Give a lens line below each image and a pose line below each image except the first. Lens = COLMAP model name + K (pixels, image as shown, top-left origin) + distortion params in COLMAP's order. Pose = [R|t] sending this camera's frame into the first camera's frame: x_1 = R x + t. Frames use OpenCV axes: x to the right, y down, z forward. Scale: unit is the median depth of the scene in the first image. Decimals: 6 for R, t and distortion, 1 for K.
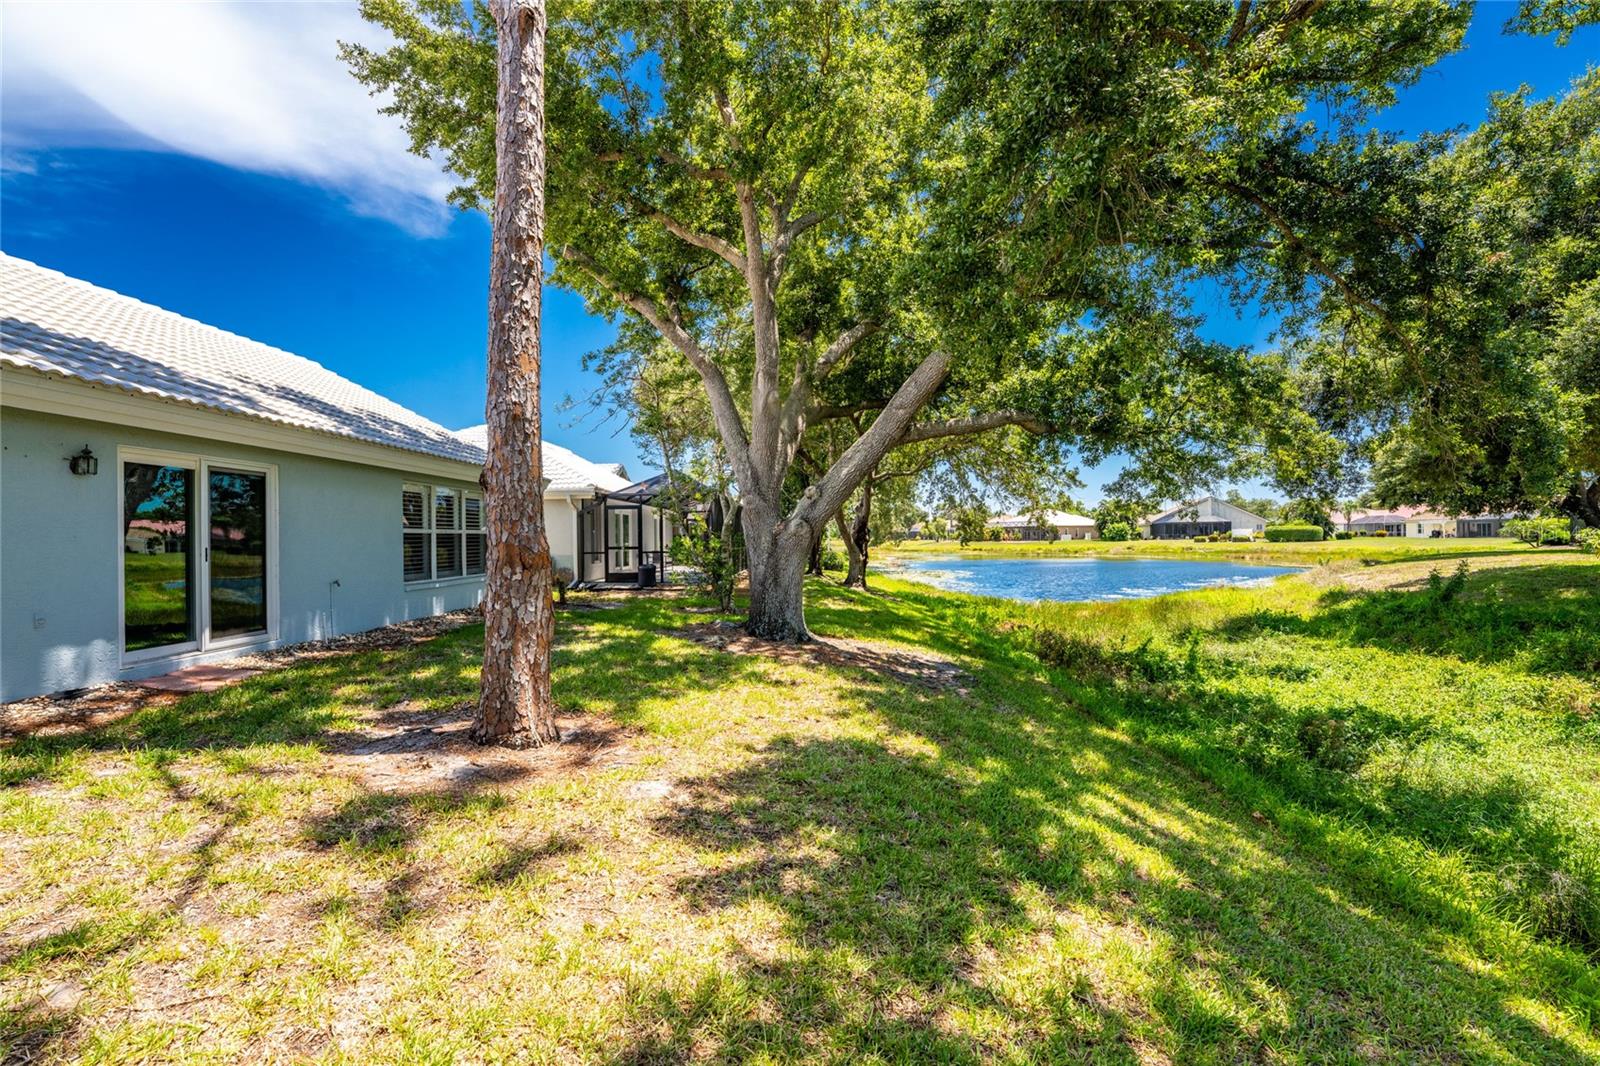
lens RADIAL K [[653.8, 0, 796.5], [0, 653.8, 532.6], [0, 0, 1]] dist [-0.027942, 0.004275]
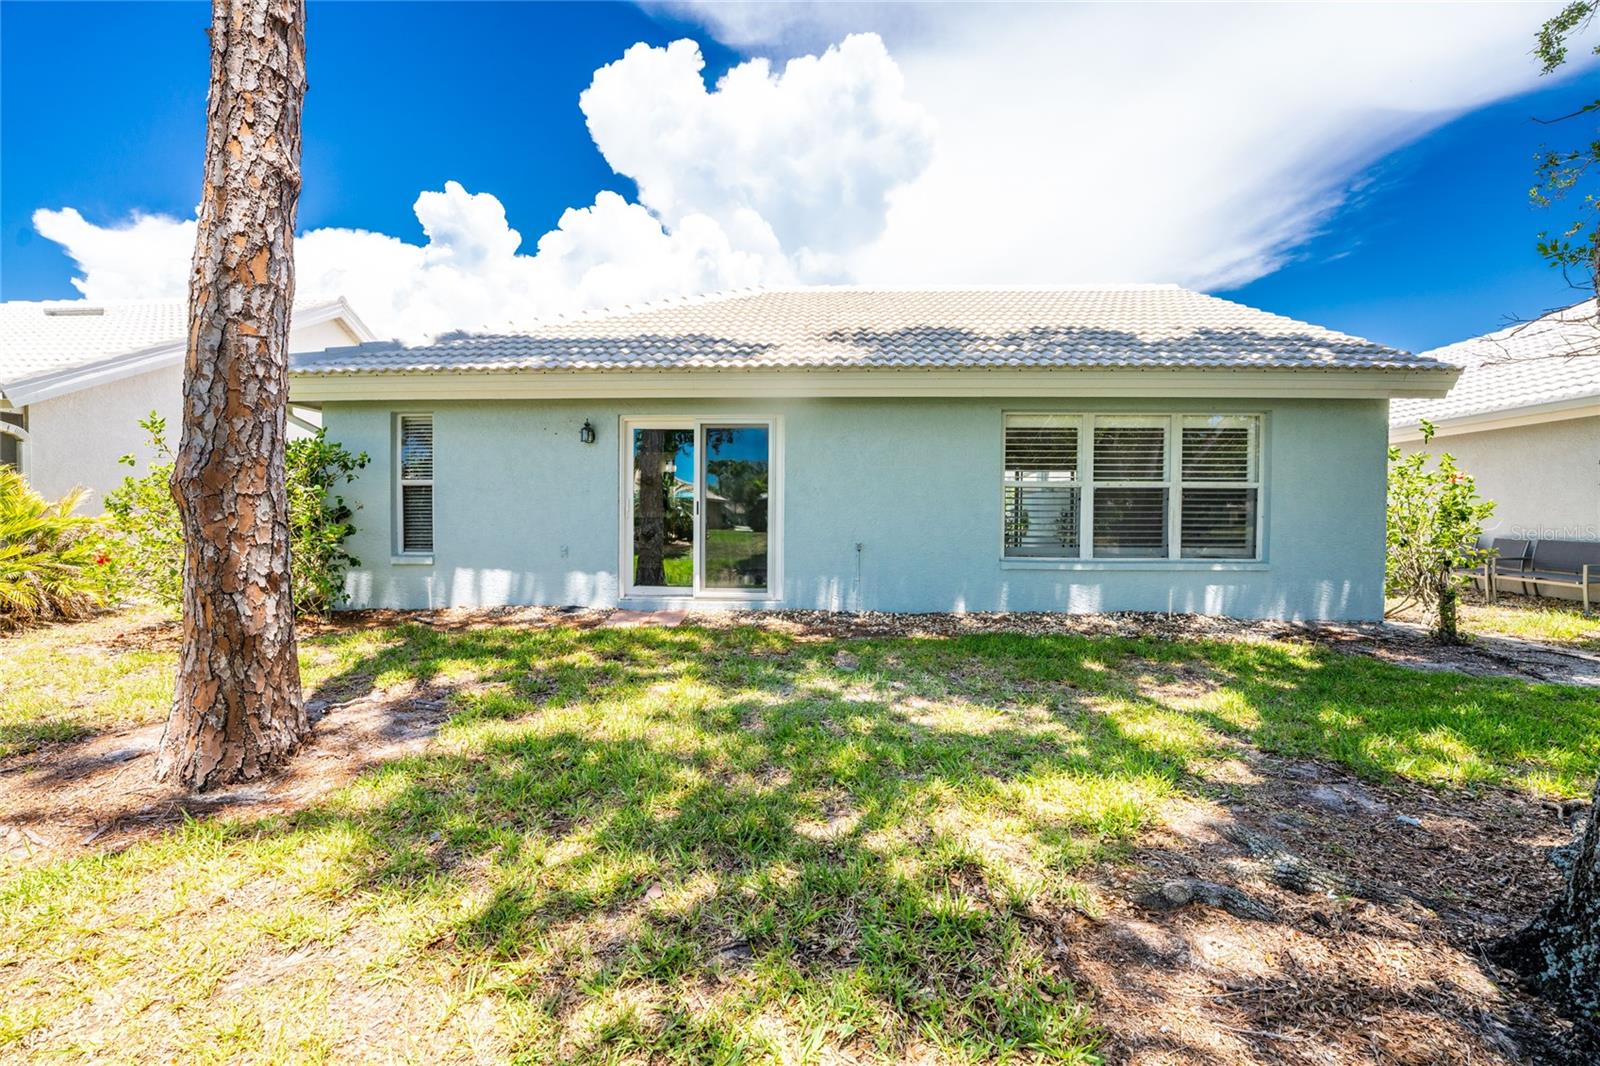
lens RADIAL K [[653.8, 0, 803.6], [0, 653.8, 539.0], [0, 0, 1]] dist [-0.027942, 0.004275]
pose [[-0.010839, 0.039141, -0.999175, 0.124215], [0.002299, 0.999232, 0.039119, 0.033735], [0.999939, -0.001873, -0.010920, 0.890633]]
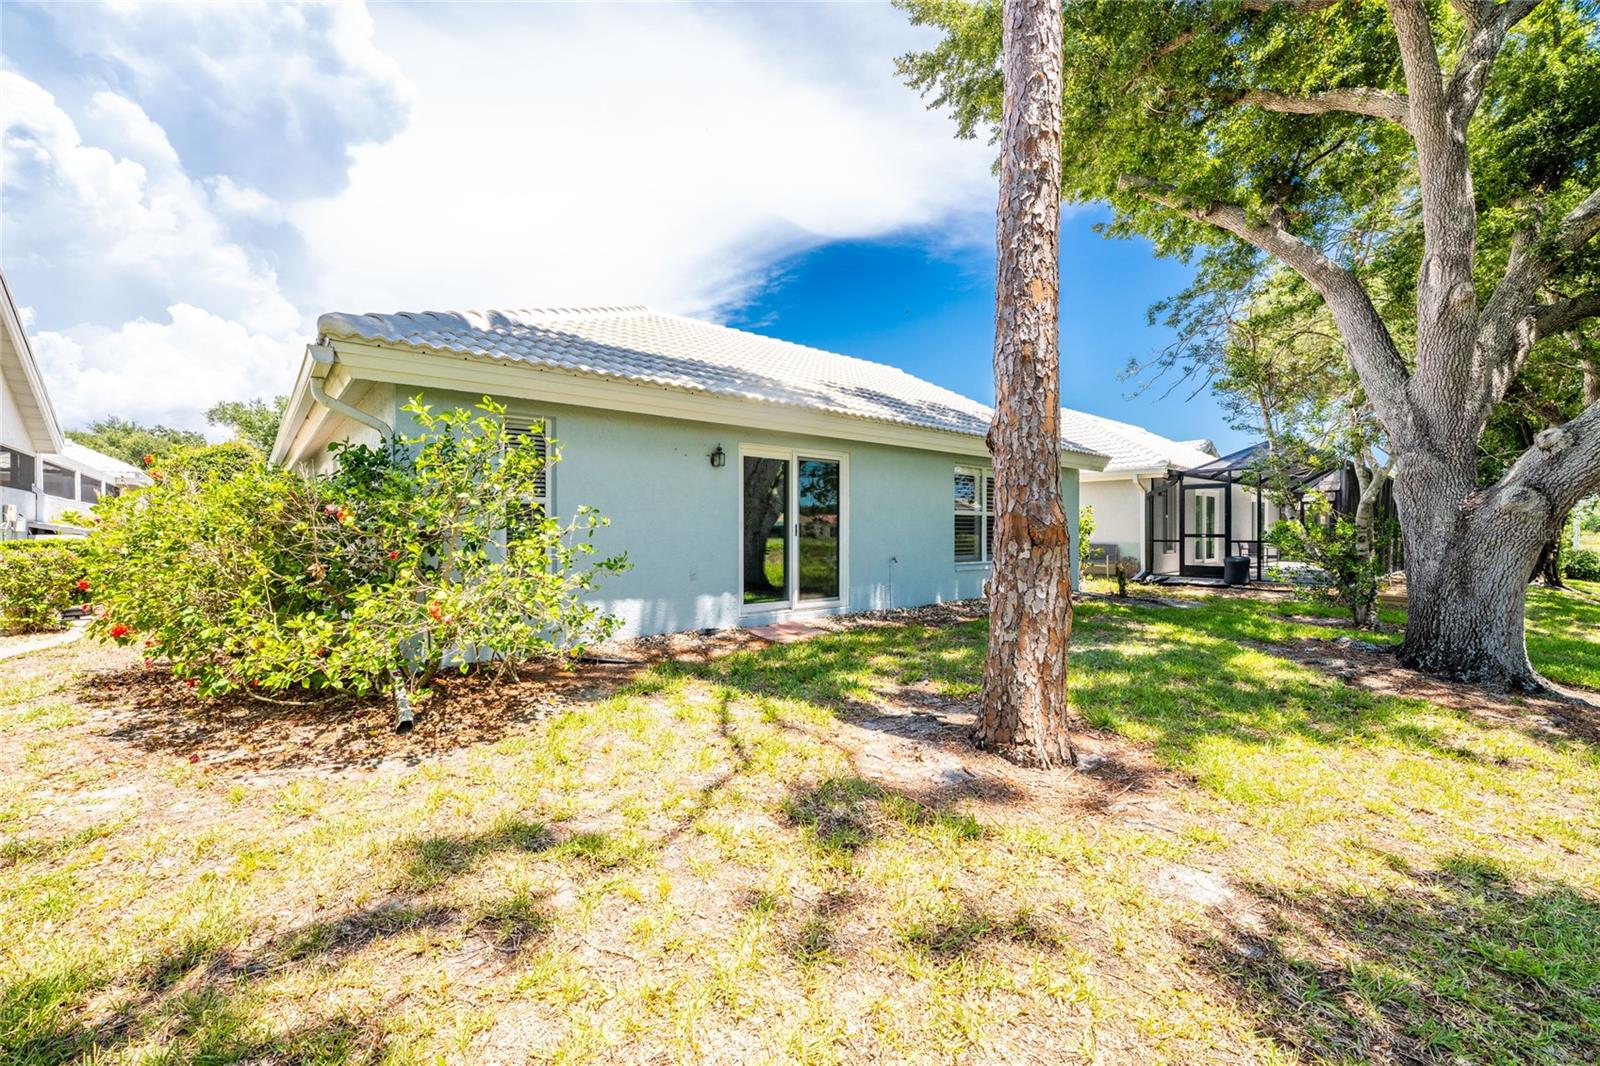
lens RADIAL K [[653.8, 0, 791.9], [0, 653.8, 536.9], [0, 0, 1]] dist [-0.027942, 0.004275]
pose [[0.667601, 0.016637, -0.744334, -0.008969], [-0.000937, 0.999768, 0.021506, 0.015737], [0.744519, -0.013660, 0.667462, 0.130581]]
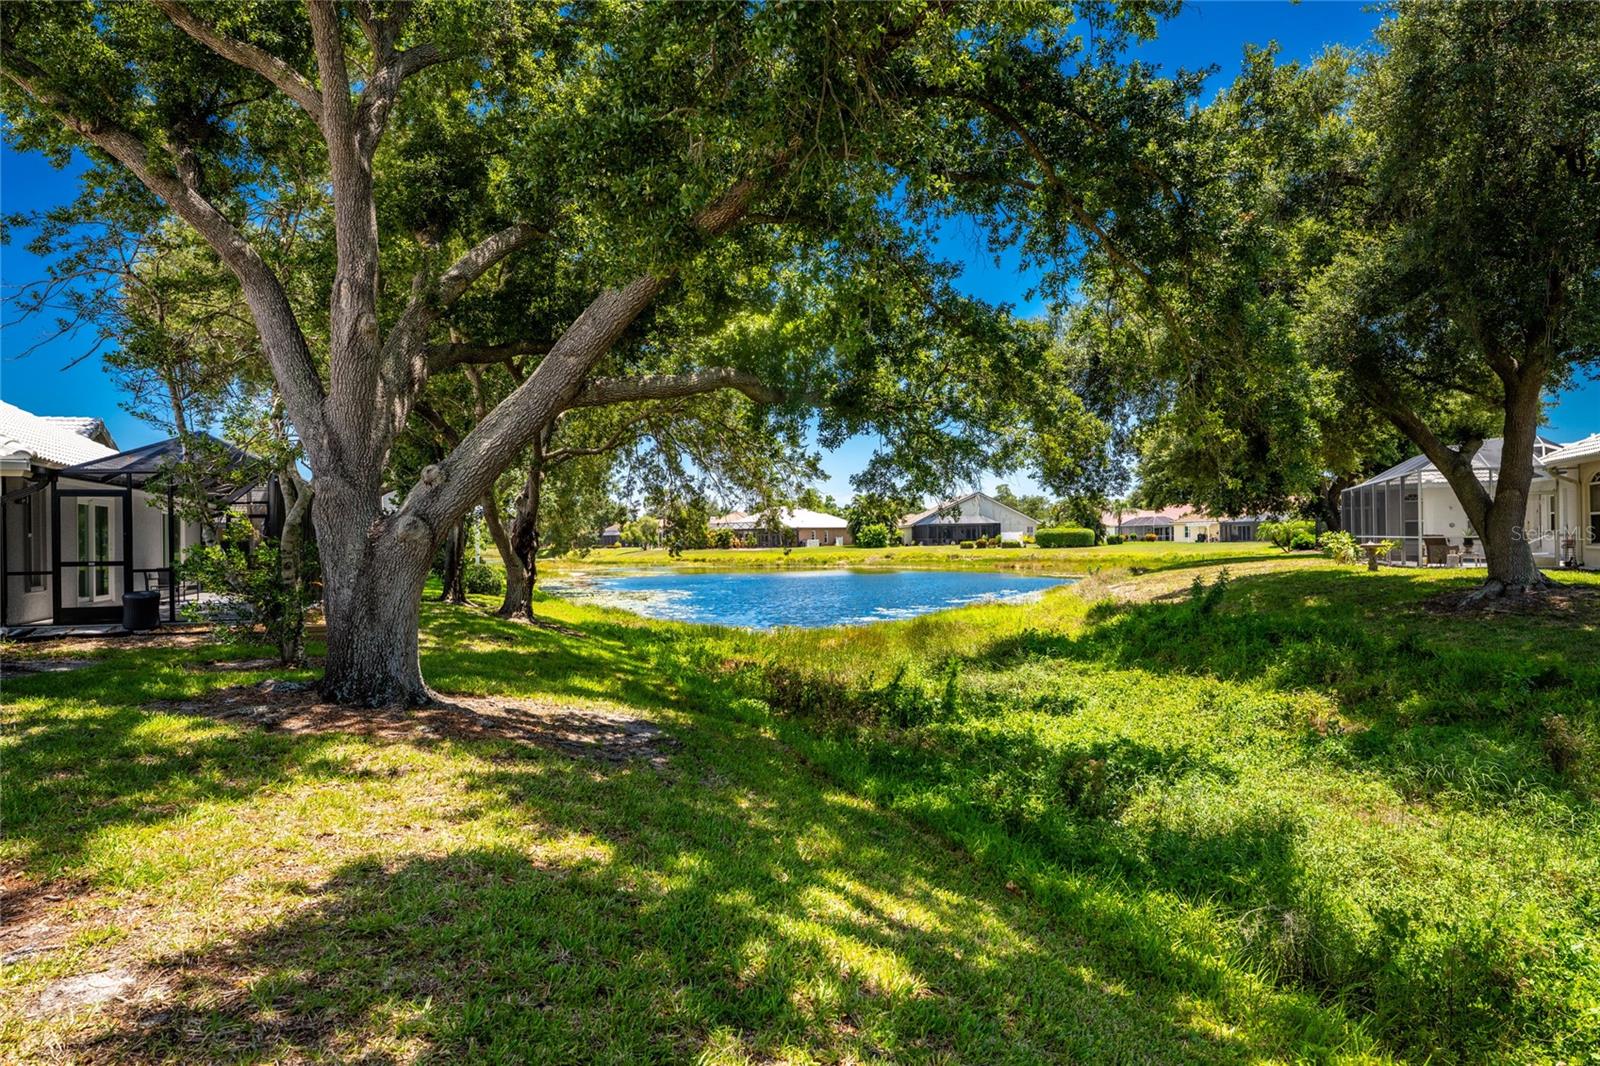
lens RADIAL K [[928.4, 0, 800.0], [0, 928.4, 533.9], [0, 0, 1]] dist [0.007530, -0.002043]
pose [[0.929691, -0.000191, 0.368341, 0.025915], [0.001554, 0.999993, -0.003403, 0.001043], [-0.368338, 0.003736, 0.929685, 0.006932]]
